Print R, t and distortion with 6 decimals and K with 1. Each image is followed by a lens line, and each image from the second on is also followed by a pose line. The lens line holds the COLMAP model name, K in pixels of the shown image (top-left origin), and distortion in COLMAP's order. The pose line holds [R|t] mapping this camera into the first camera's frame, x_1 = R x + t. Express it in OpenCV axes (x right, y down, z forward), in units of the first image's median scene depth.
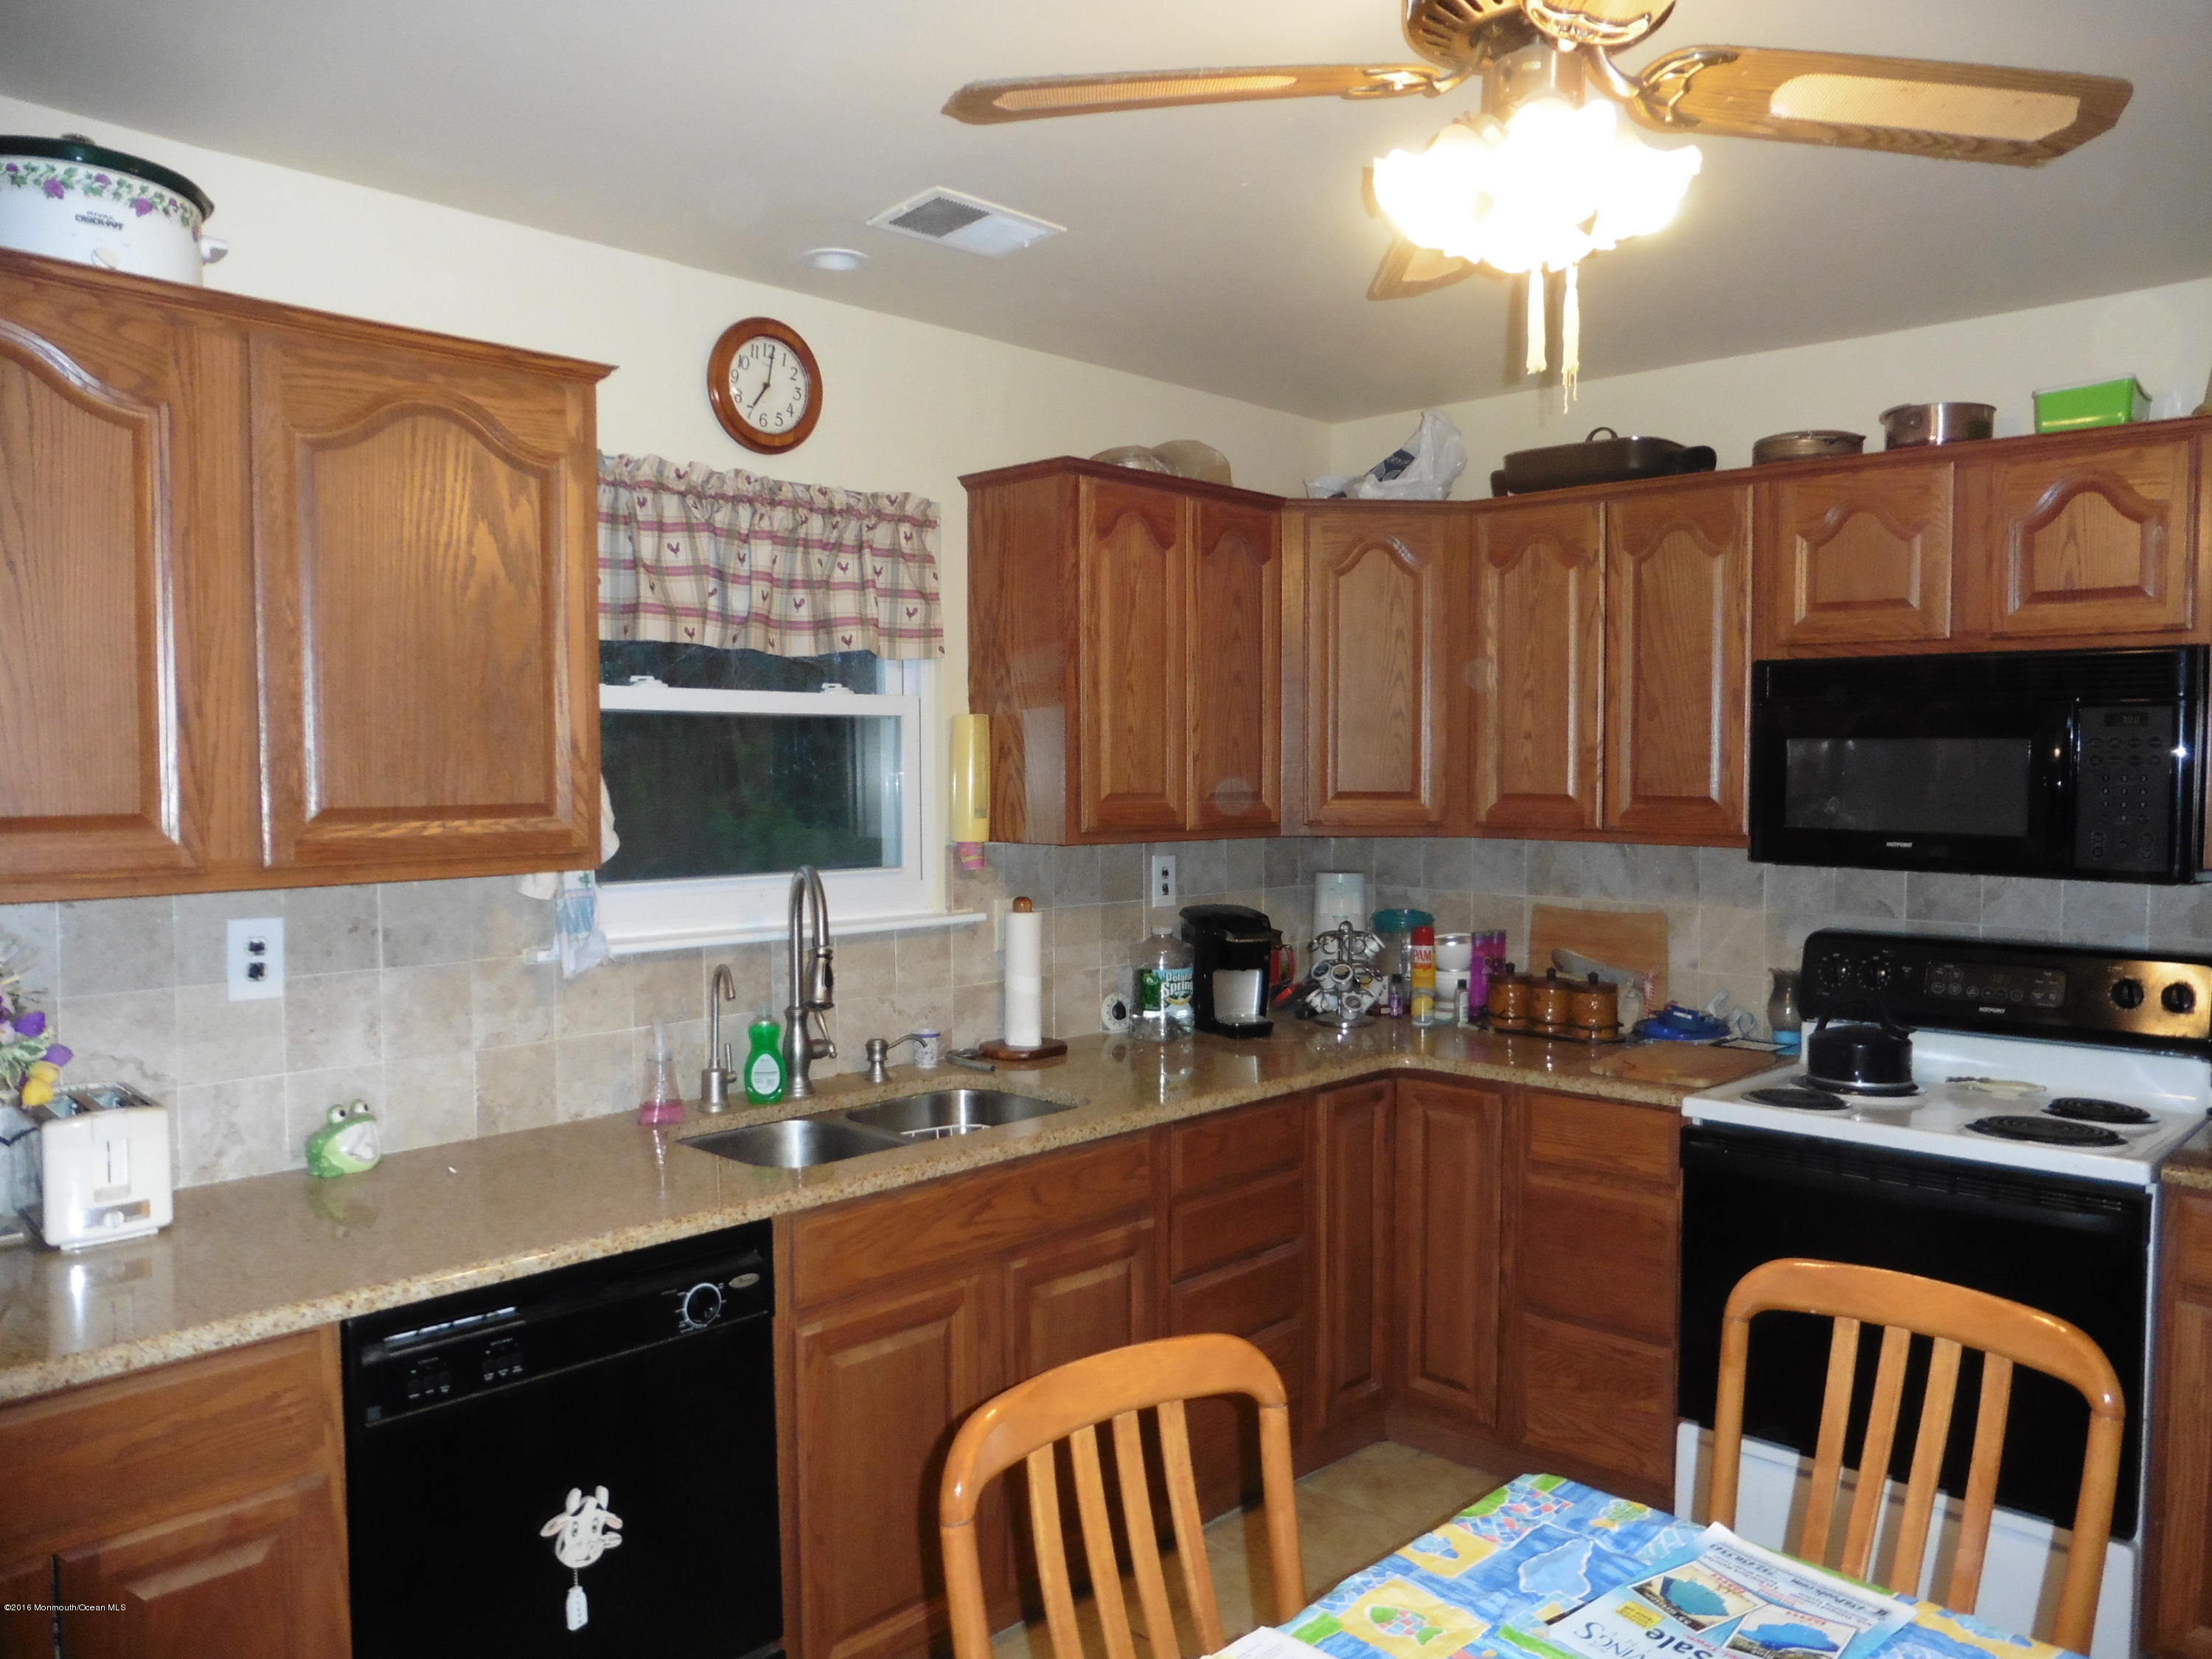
lens RADIAL K [[1614.7, 0, 1105.5], [0, 1614.7, 830.5], [0, 0, 1]] dist [-0.041272, 0.023033]
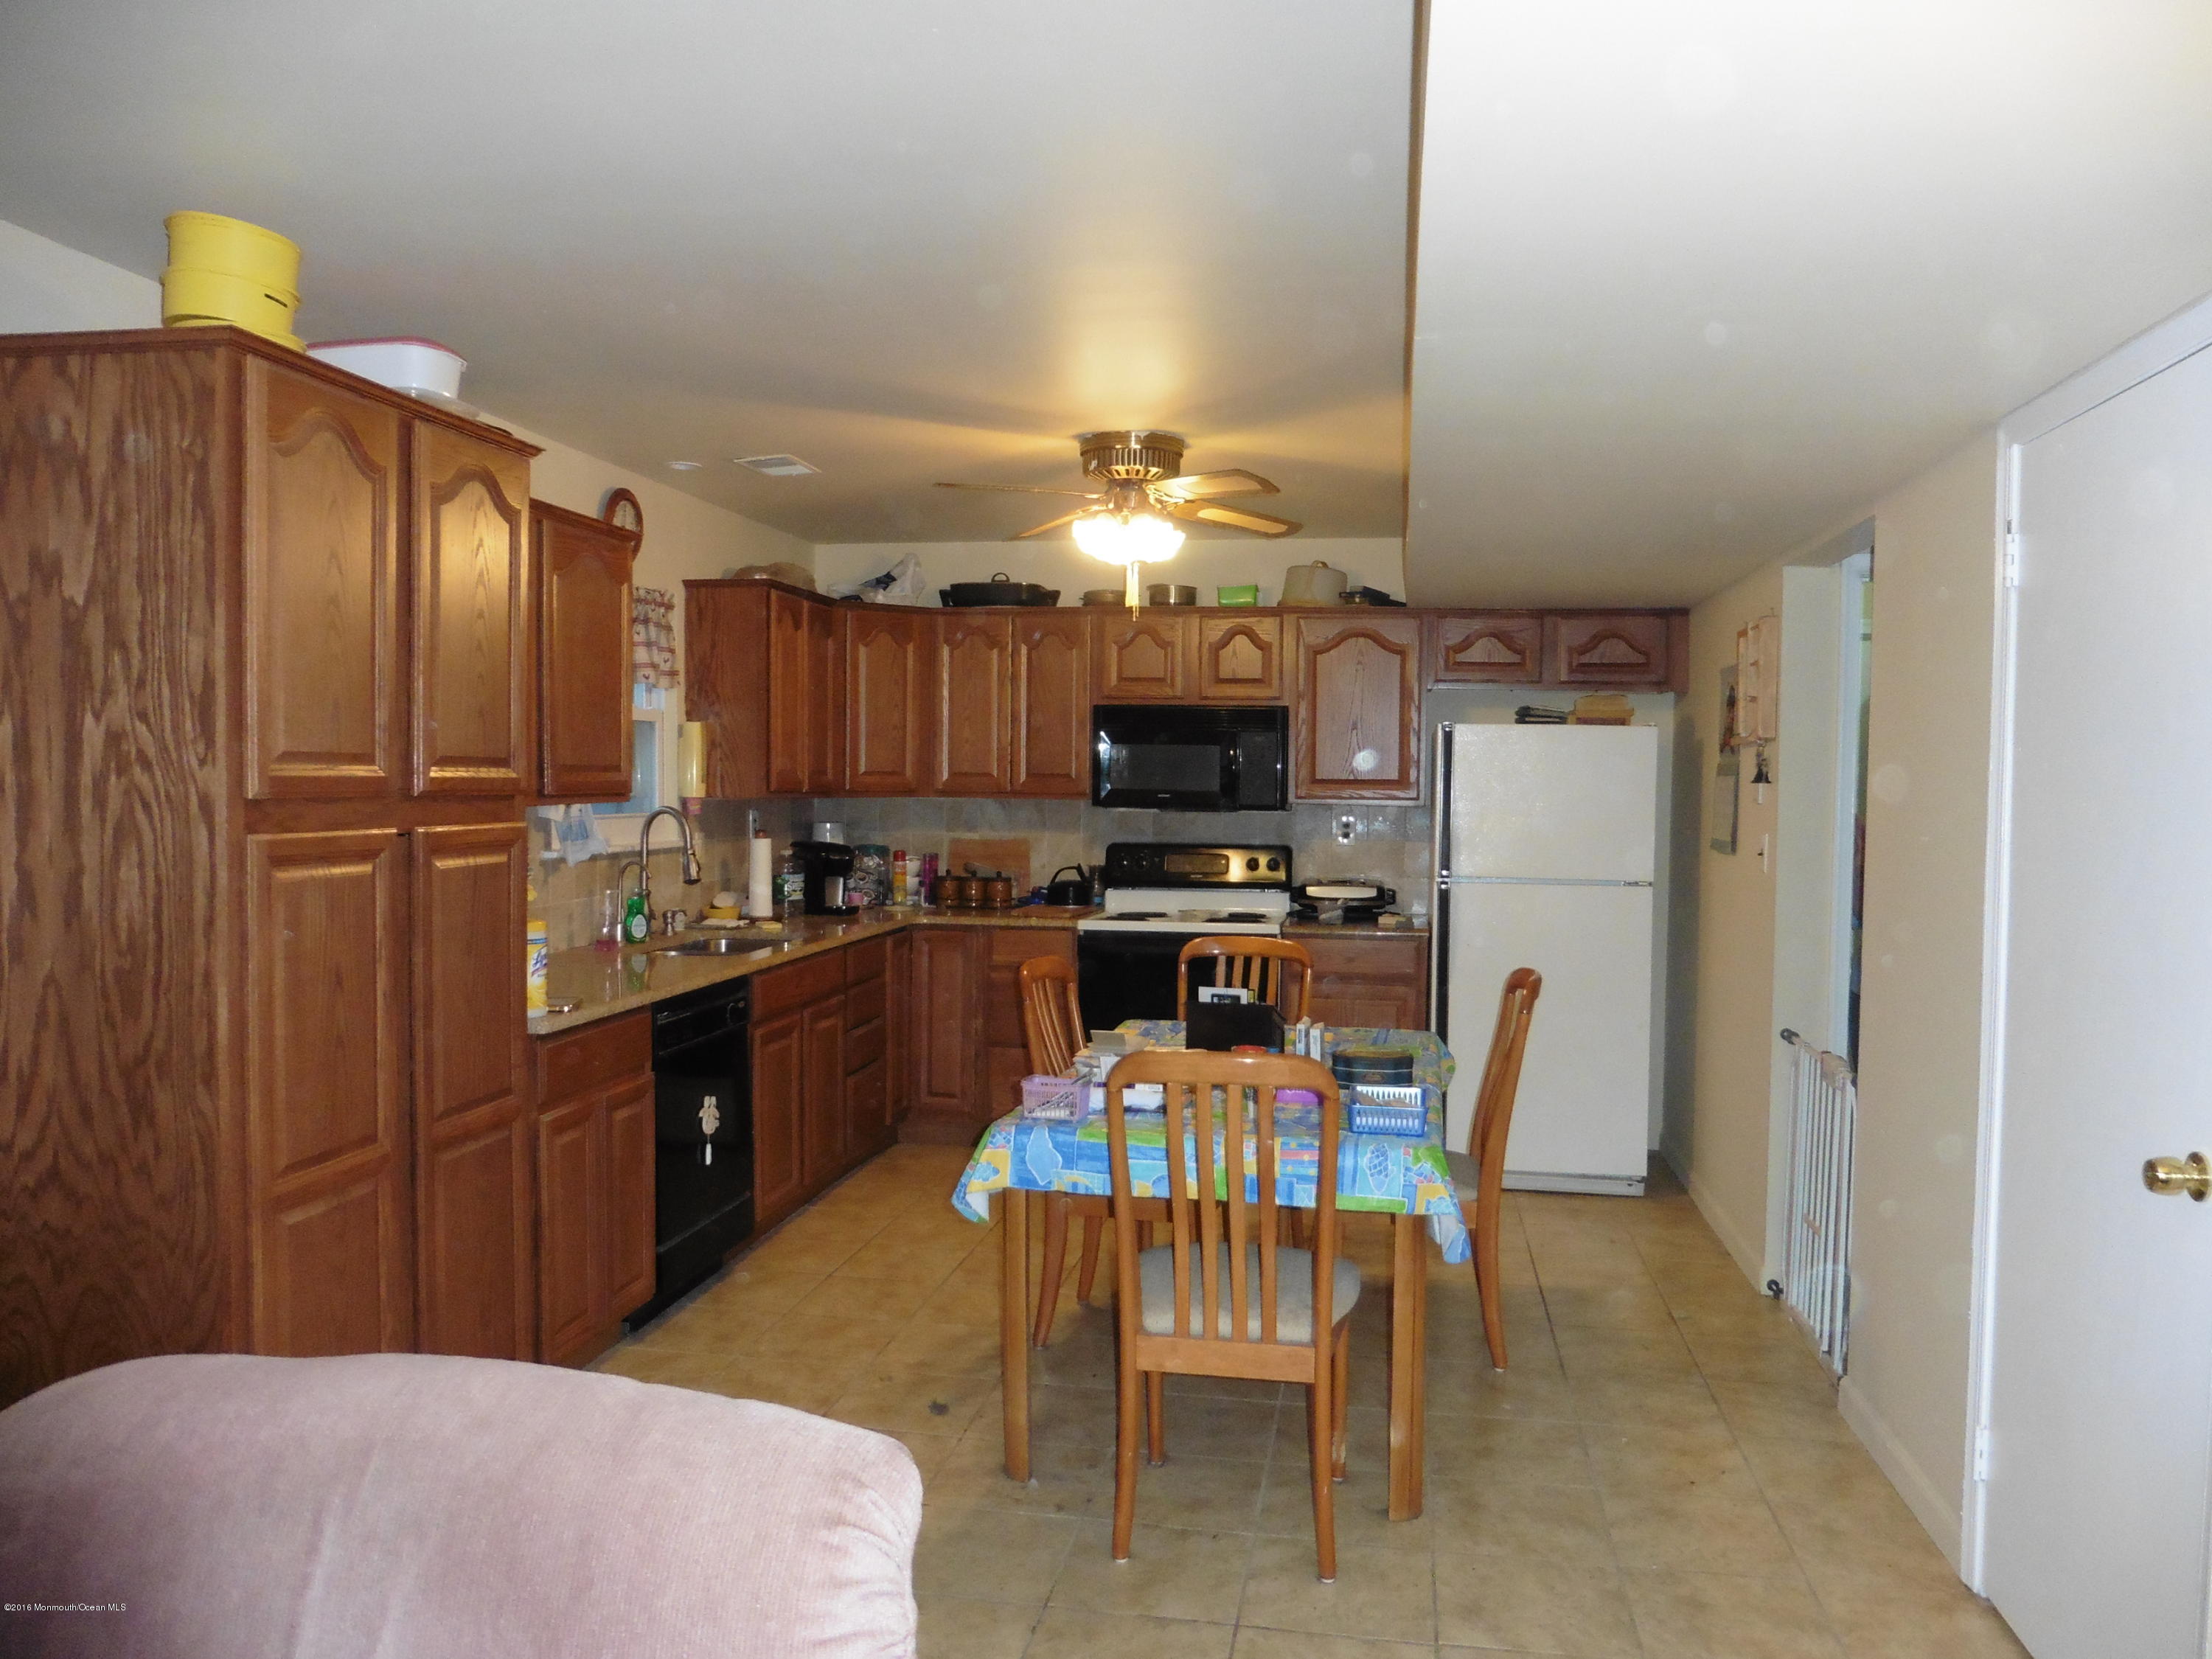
lens RADIAL K [[1614.7, 0, 1110.8], [0, 1614.7, 833.9], [0, 0, 1]] dist [-0.041272, 0.023033]
pose [[0.829682, -0.012584, 0.558094, -0.649539], [0.014232, 0.999898, 0.001388, 0.048250], [-0.558055, 0.006791, 0.829776, -0.625327]]
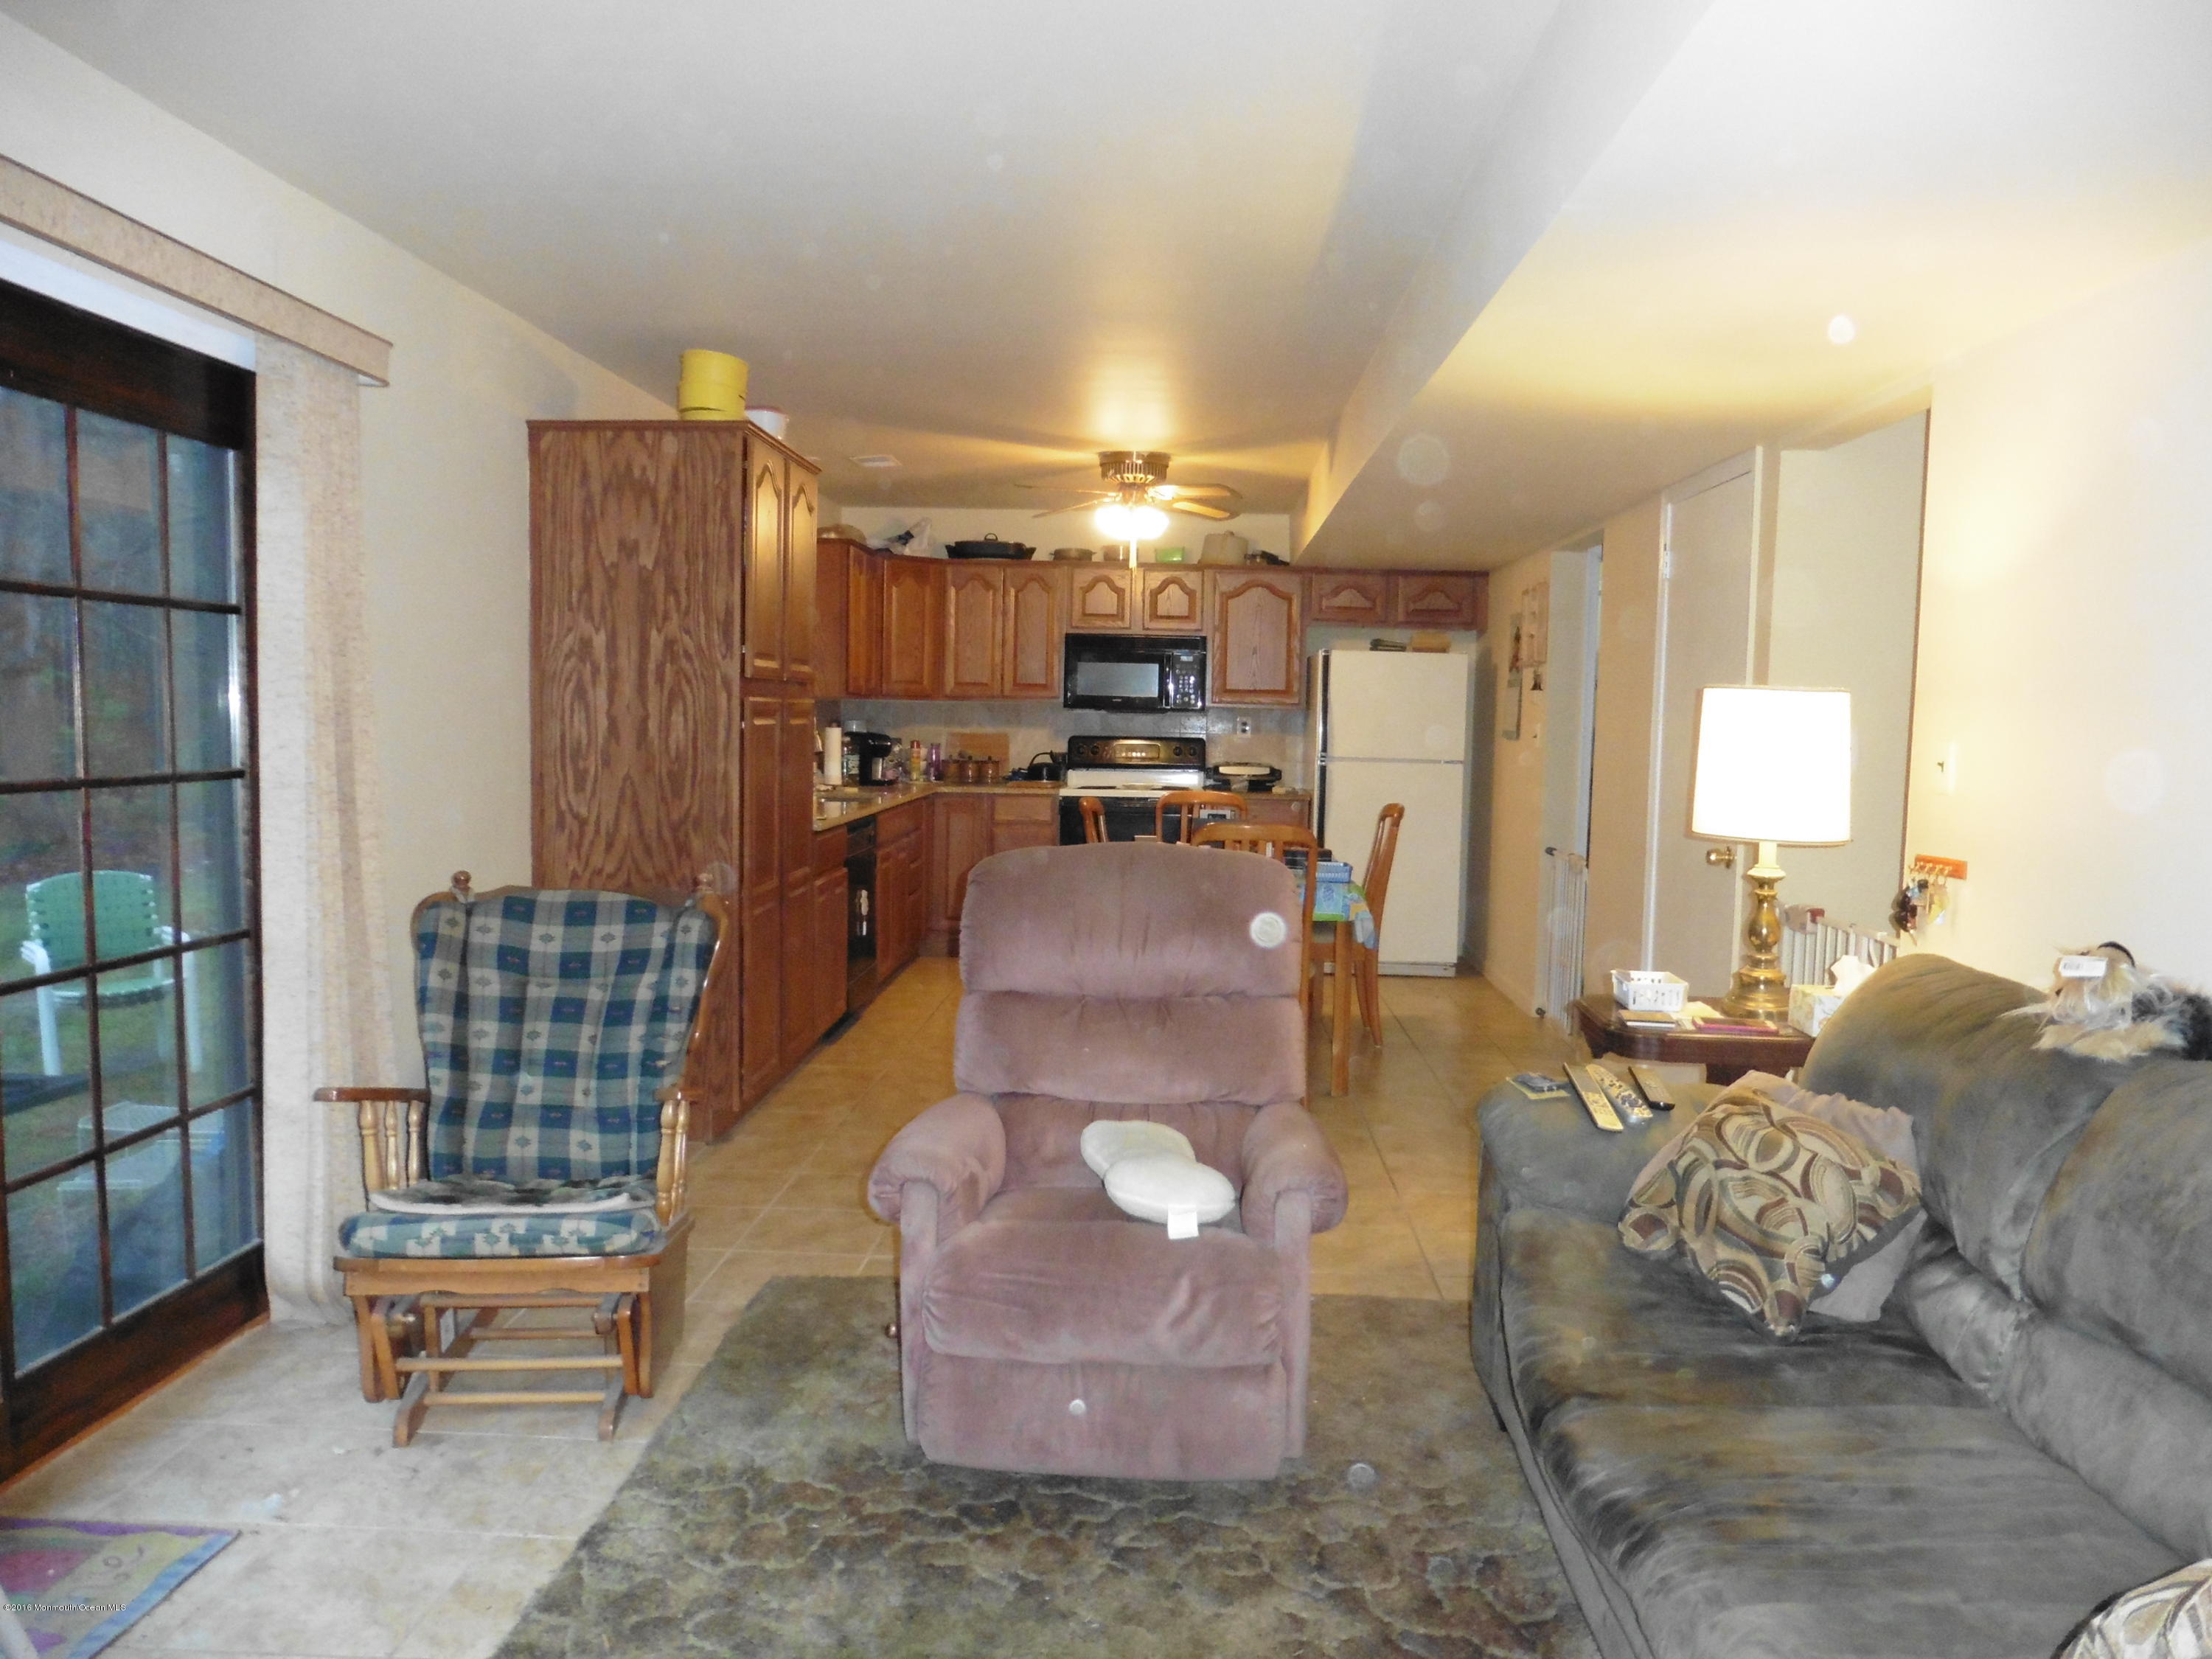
lens RADIAL K [[1614.7, 0, 1101.0], [0, 1614.7, 823.3], [0, 0, 1]] dist [-0.041272, 0.023033]
pose [[0.754739, -0.032477, 0.655220, -1.255357], [0.008666, 0.999180, 0.039544, 0.100593], [-0.655967, -0.024168, 0.754402, -1.029132]]
